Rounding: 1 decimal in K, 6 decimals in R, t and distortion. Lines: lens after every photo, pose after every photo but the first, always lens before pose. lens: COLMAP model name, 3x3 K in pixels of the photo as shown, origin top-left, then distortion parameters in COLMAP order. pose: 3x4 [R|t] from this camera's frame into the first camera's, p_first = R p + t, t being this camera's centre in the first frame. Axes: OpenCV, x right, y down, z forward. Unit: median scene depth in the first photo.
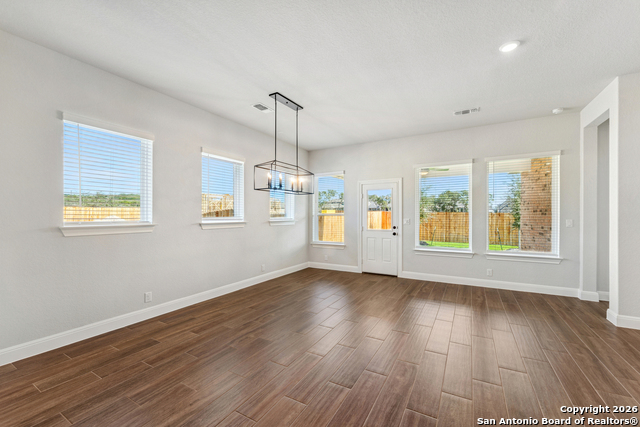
lens RADIAL K [[263.3, 0, 317.8], [0, 263.3, 215.6], [0, 0, 1]] dist [-0.000599, 0.000124]
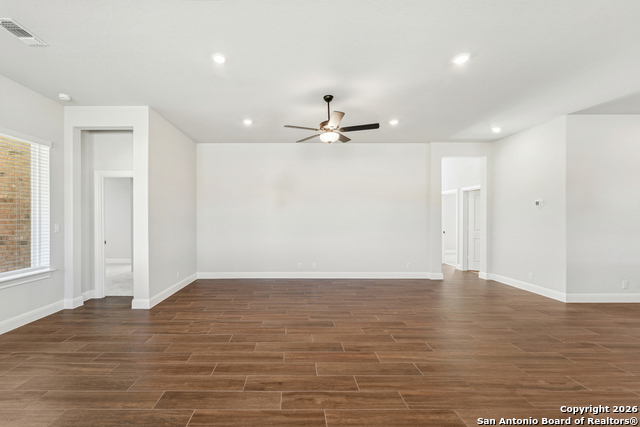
lens RADIAL K [[269.4, 0, 303.2], [0, 269.4, 212.0], [0, 0, 1]] dist [-0.009139, -0.000400]
pose [[-0.507210, 0.023822, 0.861493, -0.190704], [0.007635, 0.999703, -0.023148, 0.002306], [-0.861789, -0.005163, -0.507241, 0.633667]]
